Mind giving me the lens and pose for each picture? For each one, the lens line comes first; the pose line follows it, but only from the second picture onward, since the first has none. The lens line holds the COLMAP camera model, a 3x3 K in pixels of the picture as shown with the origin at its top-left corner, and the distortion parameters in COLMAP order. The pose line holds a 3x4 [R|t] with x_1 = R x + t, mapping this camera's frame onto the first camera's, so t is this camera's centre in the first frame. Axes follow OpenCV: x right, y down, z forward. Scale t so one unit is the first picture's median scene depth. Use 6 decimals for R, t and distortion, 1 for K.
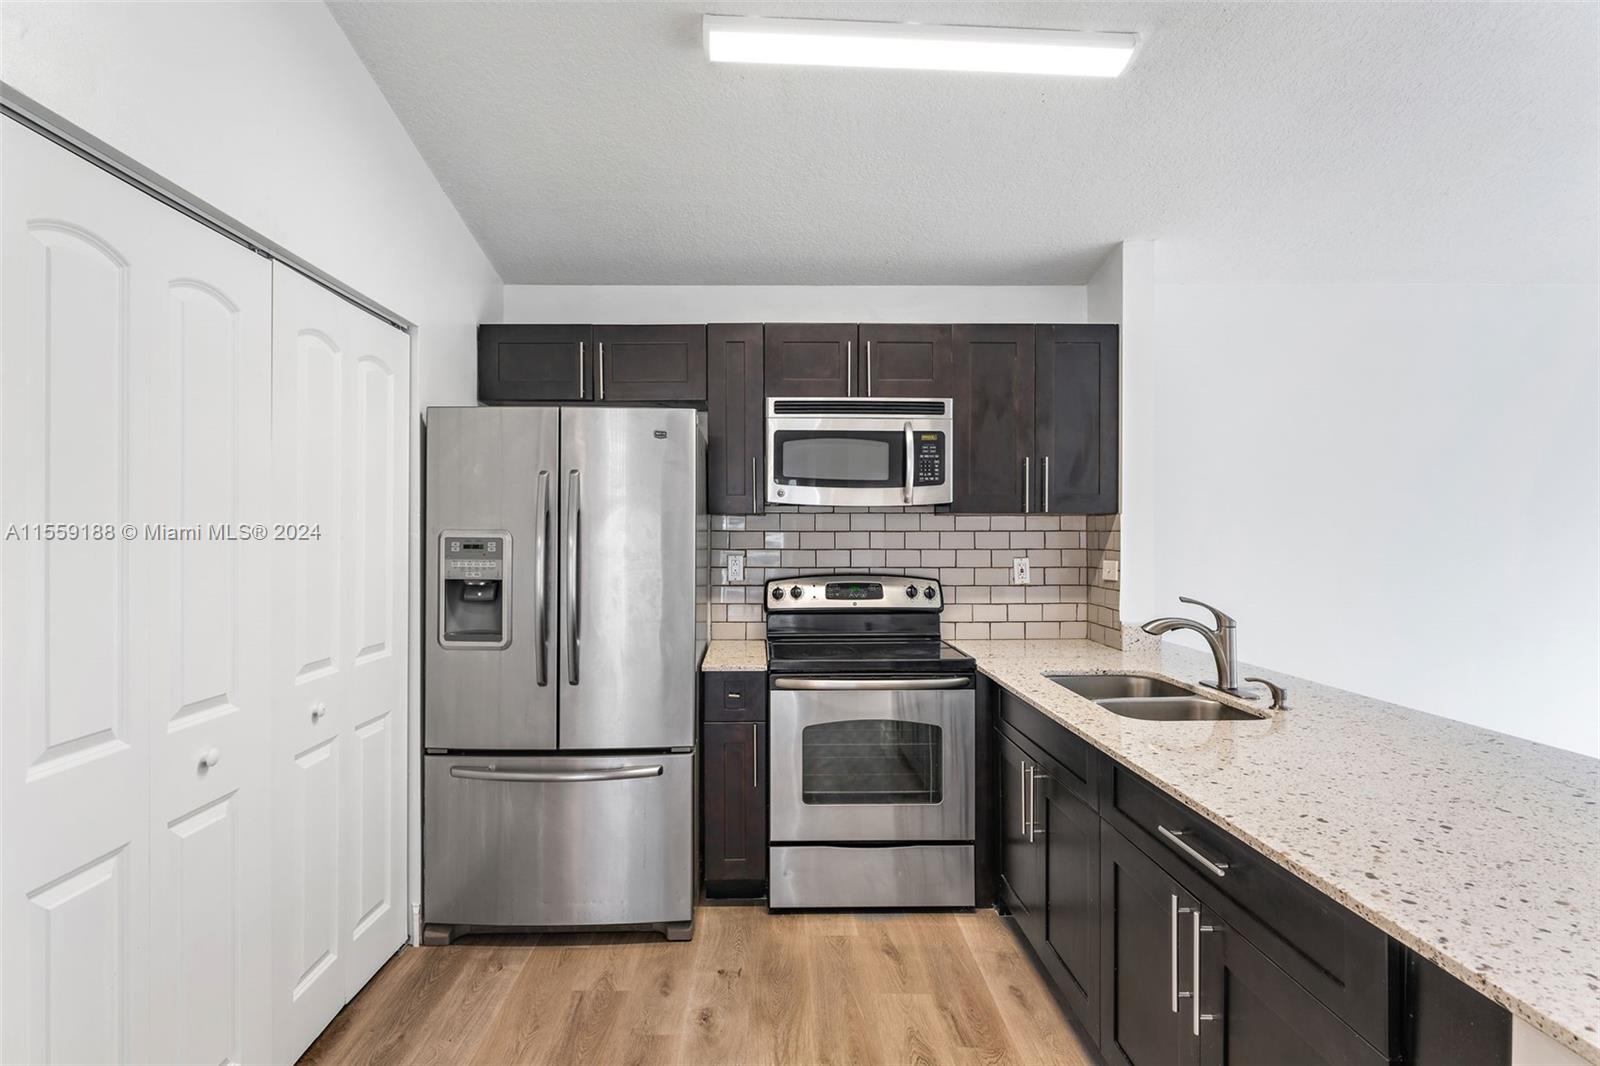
lens RADIAL K [[822.6, 0, 792.7], [0, 822.6, 534.4], [0, 0, 1]] dist [0.010847, -0.000027]
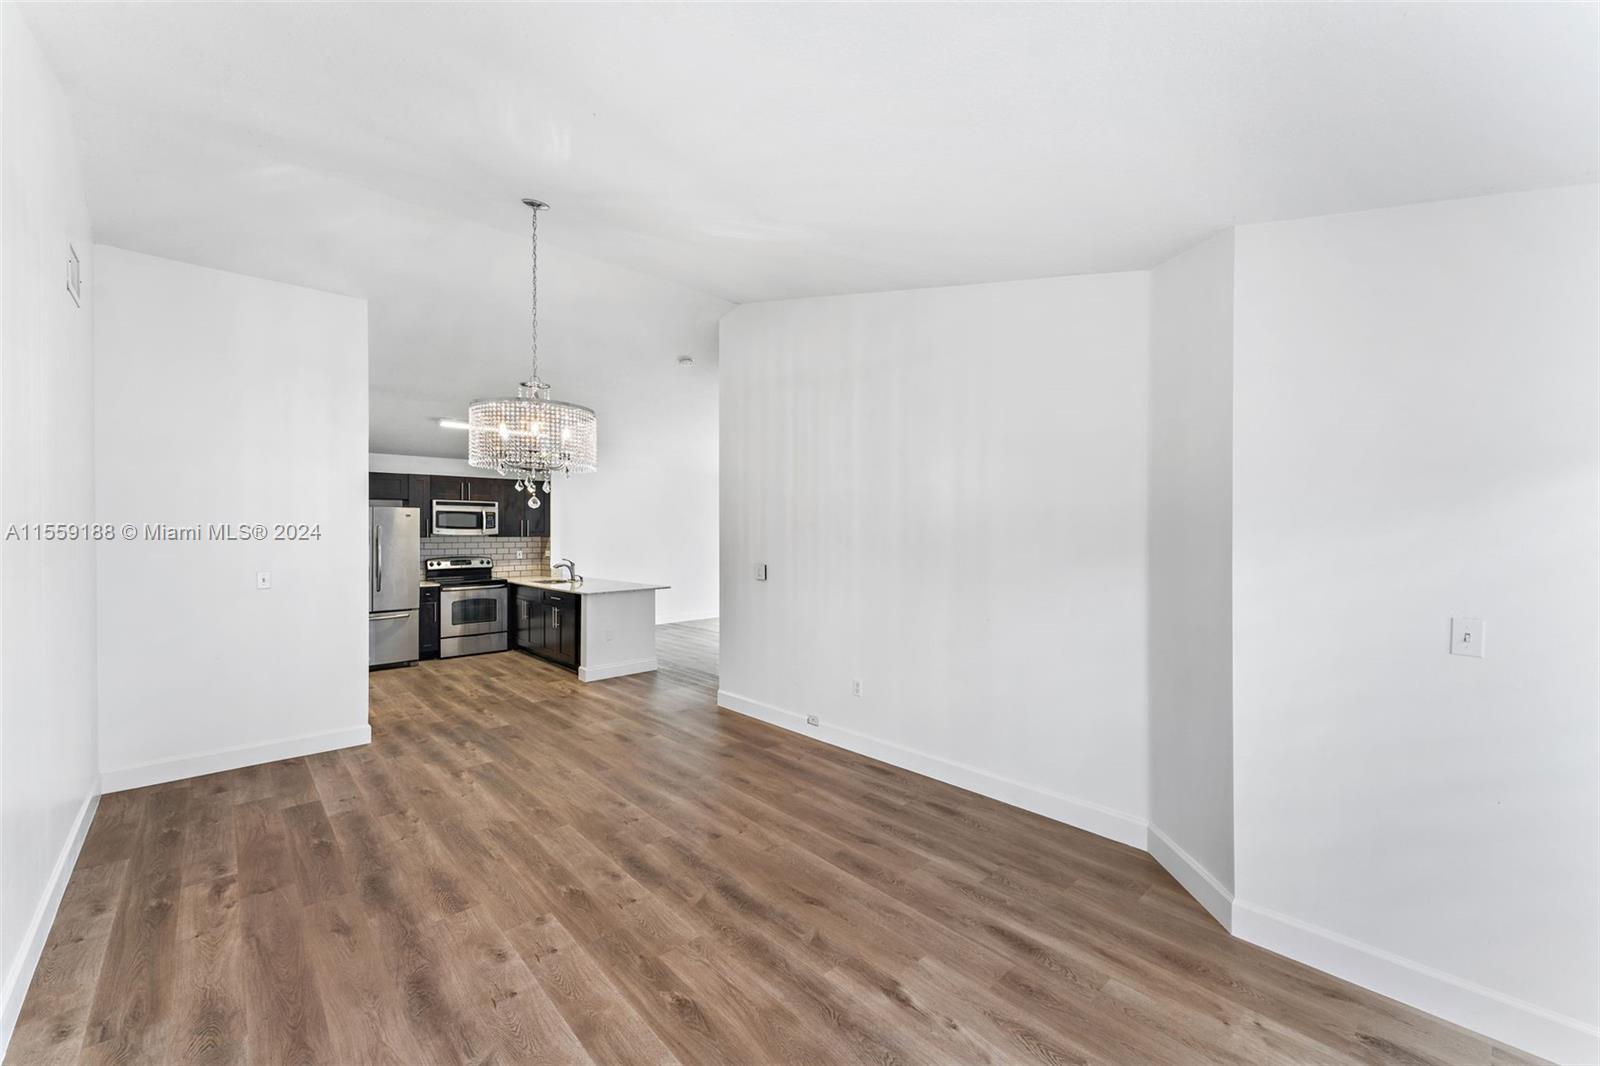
lens RADIAL K [[634.9, 0, 806.6], [0, 634.9, 533.1], [0, 0, 1]] dist [0.018666, -0.000466]
pose [[0.750589, -0.002400, 0.660765, -0.625984], [0.001620, 0.999997, 0.001792, -0.049489], [-0.660767, -0.000275, 0.750591, -1.914964]]
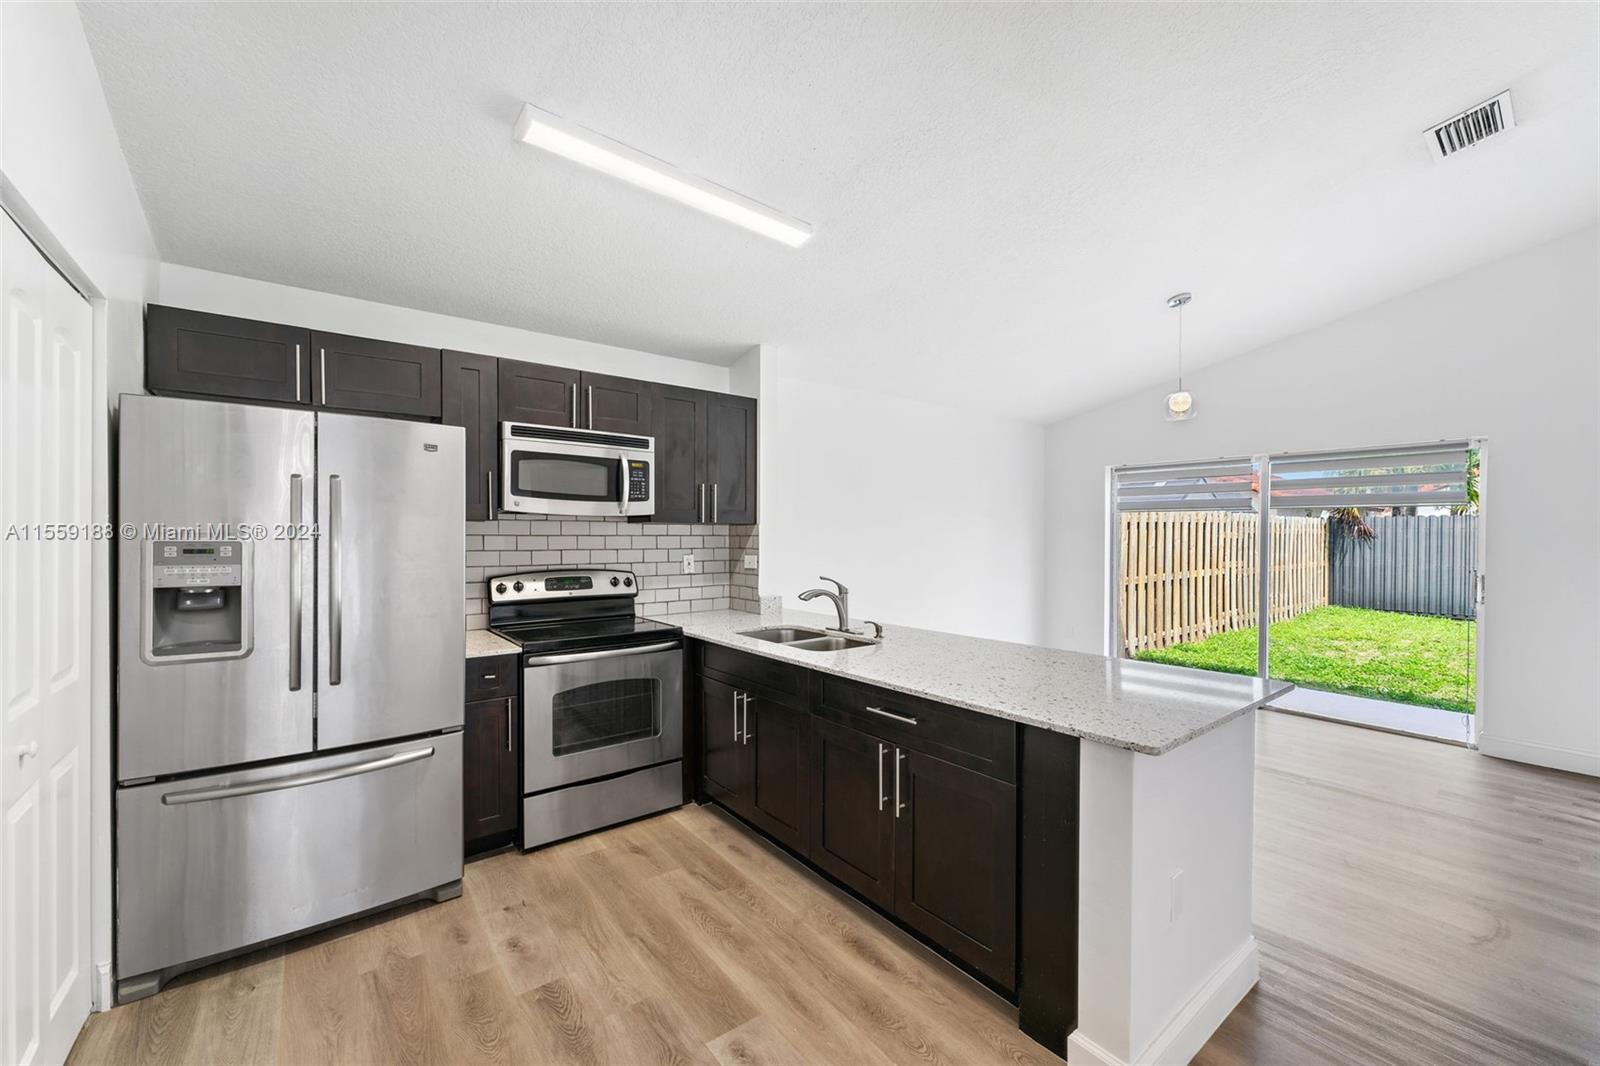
lens RADIAL K [[634.9, 0, 820.1], [0, 634.9, 540.4], [0, 0, 1]] dist [0.018666, -0.000466]
pose [[0.800499, -0.003102, 0.599327, -0.240953], [0.000627, 0.999990, 0.004337, -0.000312], [-0.599334, -0.003096, 0.800493, -0.001195]]
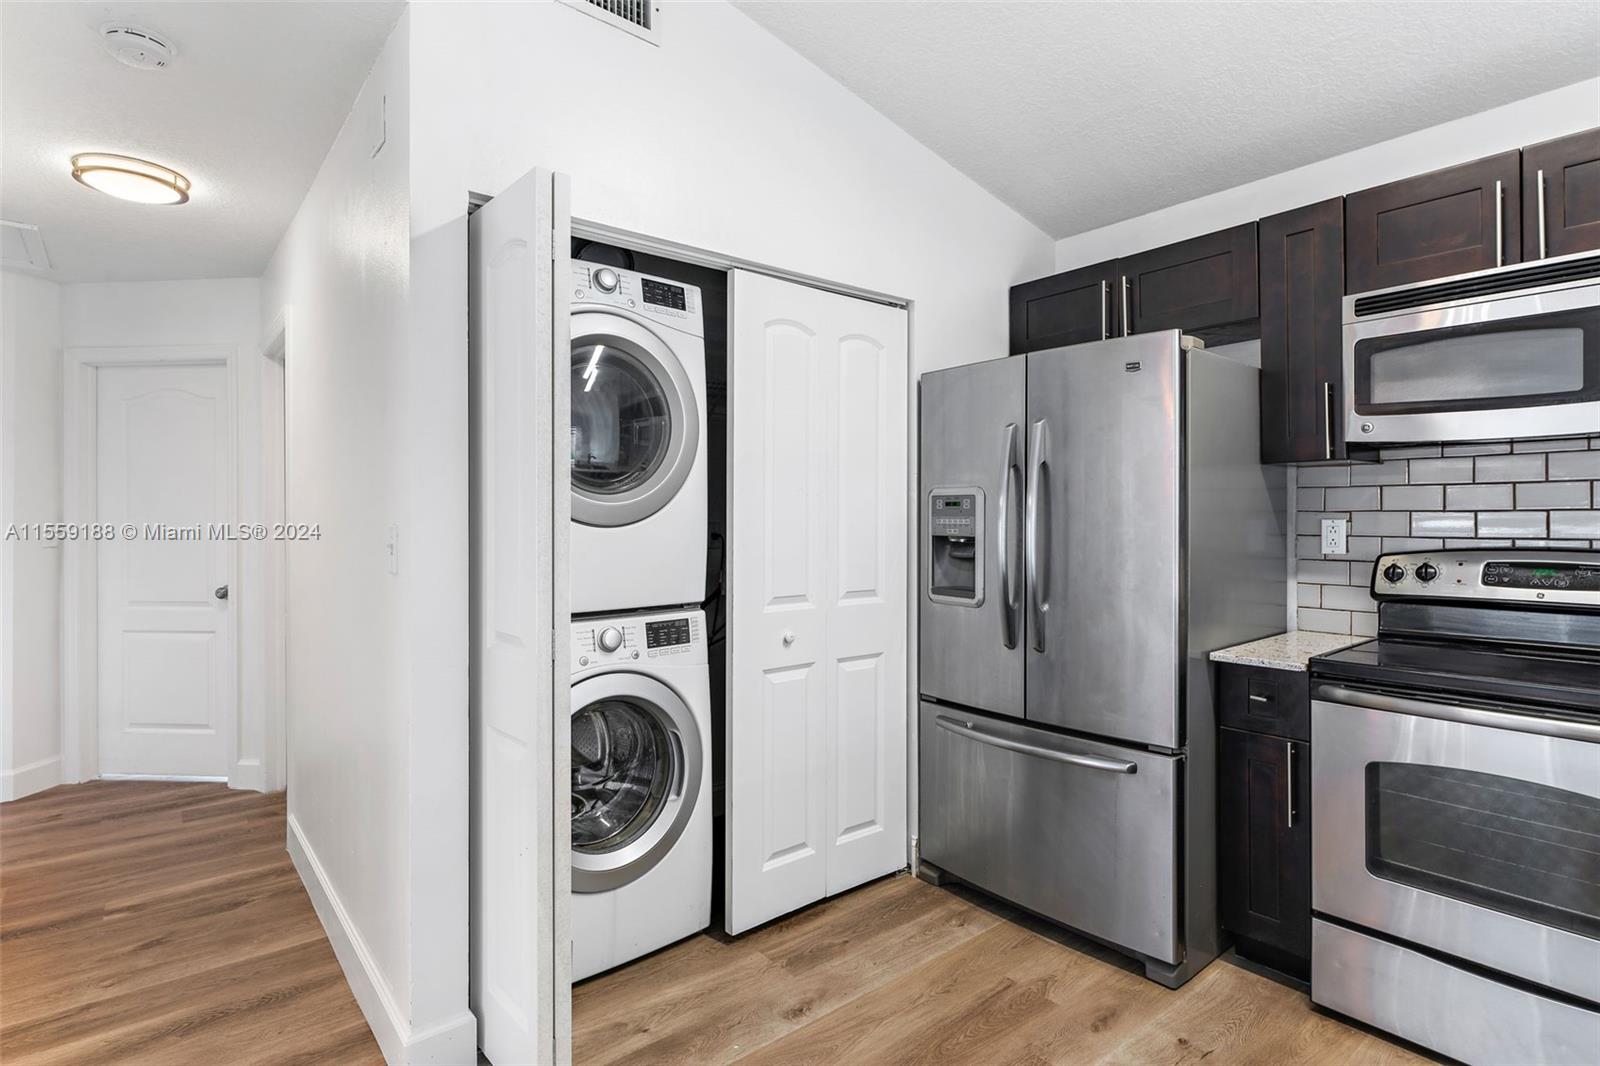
lens RADIAL K [[822.6, 0, 799.2], [0, 822.6, 513.7], [0, 0, 1]] dist [0.010847, -0.000027]
pose [[0.616122, -0.007493, -0.787615, 0.272091], [0.002022, 0.999967, -0.007931, 0.031421], [0.787648, 0.003294, 0.616116, 0.200393]]
